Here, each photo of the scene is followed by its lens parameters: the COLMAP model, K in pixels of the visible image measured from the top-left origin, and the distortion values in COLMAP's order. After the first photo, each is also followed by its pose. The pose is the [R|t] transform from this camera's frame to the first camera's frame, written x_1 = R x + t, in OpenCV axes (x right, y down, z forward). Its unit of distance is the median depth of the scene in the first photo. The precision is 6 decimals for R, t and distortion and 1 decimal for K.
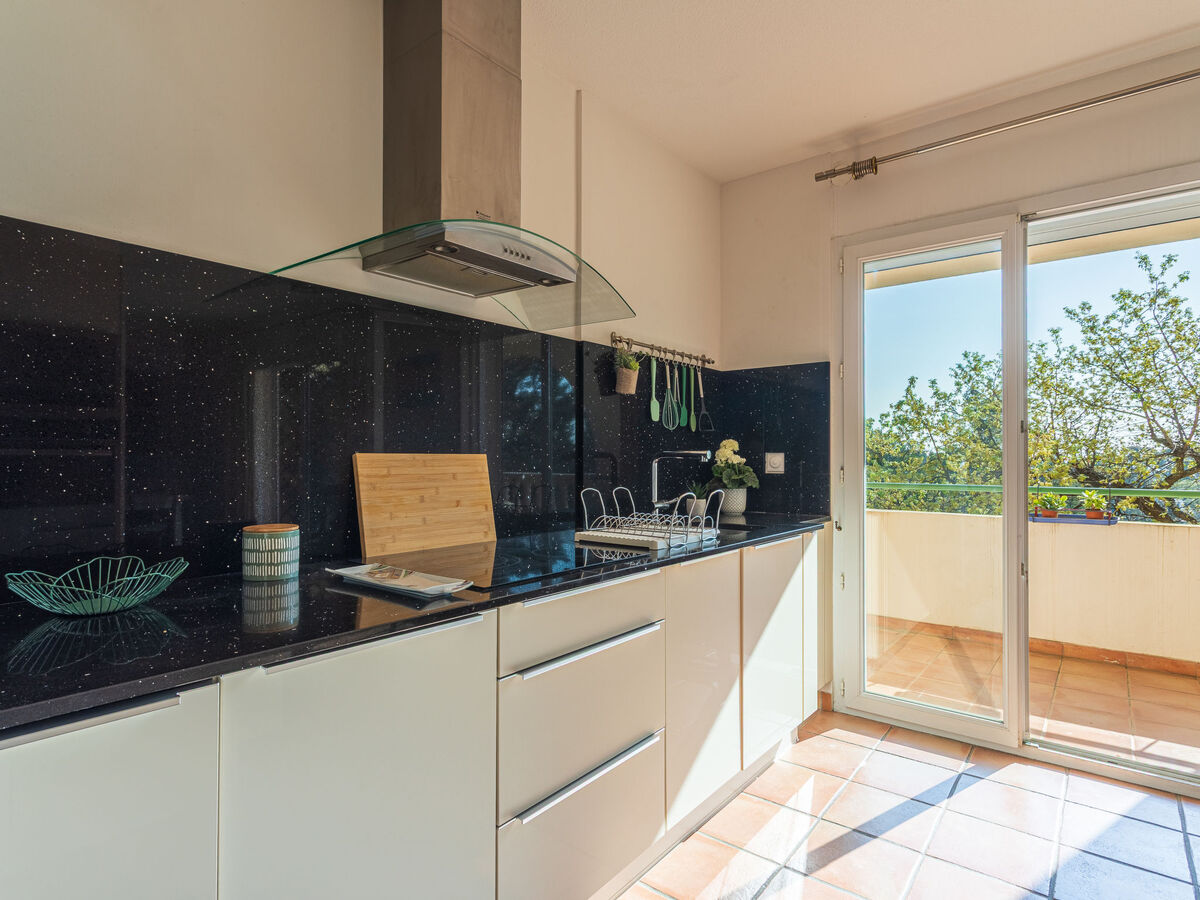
lens RADIAL K [[638.4, 0, 603.0], [0, 638.4, 451.6], [0, 0, 1]] dist [-0.001017, 0.003332]
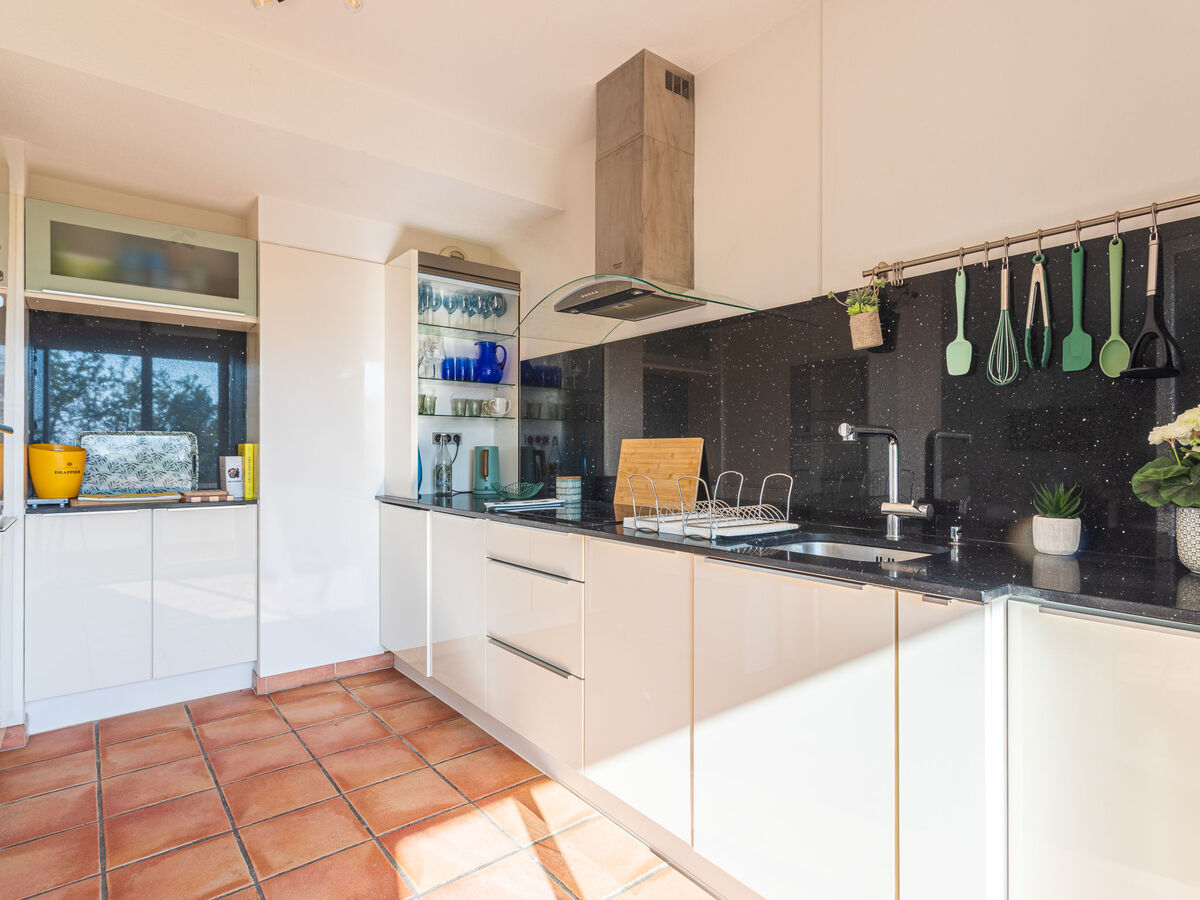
lens RADIAL K [[638.4, 0, 598.9], [0, 638.4, 447.5], [0, 0, 1]] dist [-0.001017, 0.003332]
pose [[-0.221542, -0.010424, -0.975095, 1.046681], [0.002765, 0.999932, -0.011318, 0.036599], [0.975147, -0.005204, -0.221498, 1.140405]]
